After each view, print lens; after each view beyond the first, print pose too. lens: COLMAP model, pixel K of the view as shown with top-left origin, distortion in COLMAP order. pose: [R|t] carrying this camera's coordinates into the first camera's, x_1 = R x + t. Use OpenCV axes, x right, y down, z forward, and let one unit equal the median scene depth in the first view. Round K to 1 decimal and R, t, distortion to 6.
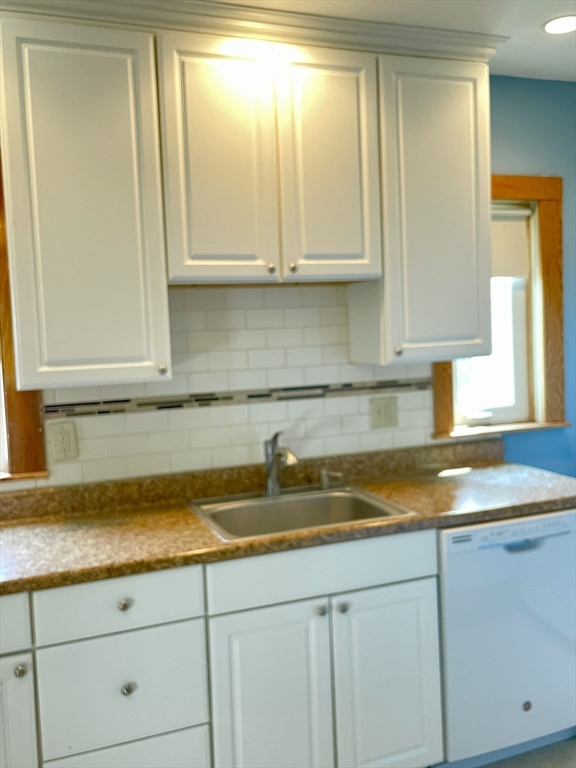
lens RADIAL K [[718.5, 0, 304.7], [0, 718.5, 367.3], [0, 0, 1]] dist [0.041881, 0.000000]
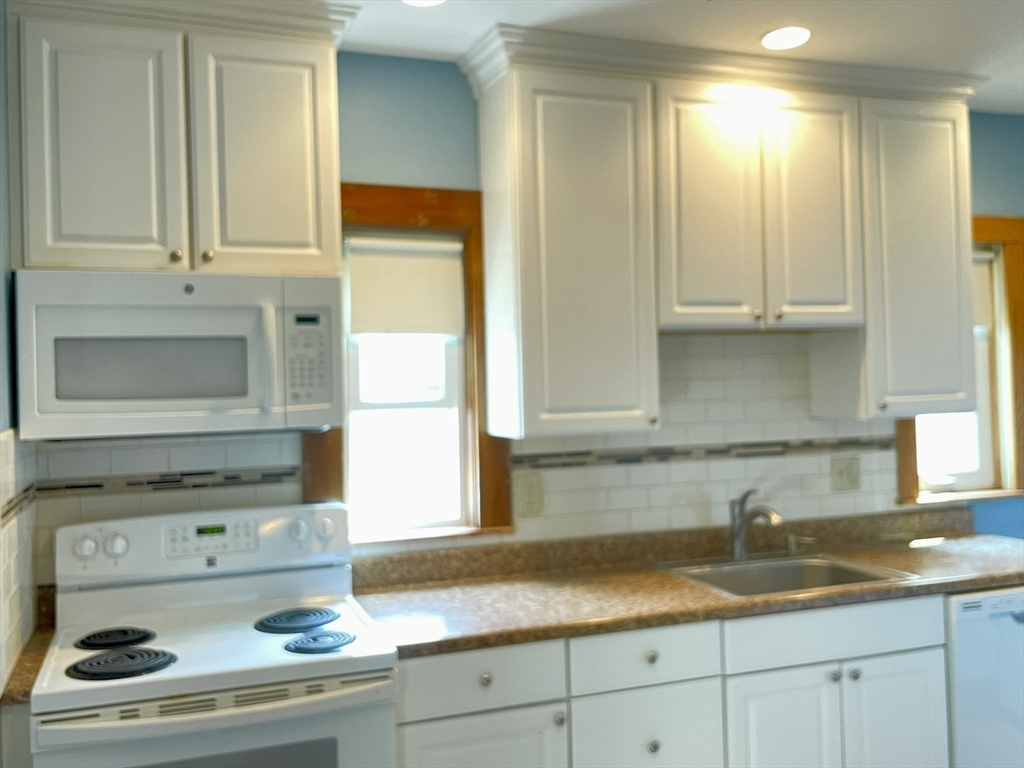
lens RADIAL K [[958.1, 0, 532.7], [0, 958.1, 358.9], [0, 0, 1]] dist [0.041881, 0.000000]
pose [[0.999800, 0.014356, -0.013933, -0.314490], [-0.015425, 0.996685, -0.079886, 0.025643], [0.012740, 0.080085, 0.996707, -0.261882]]
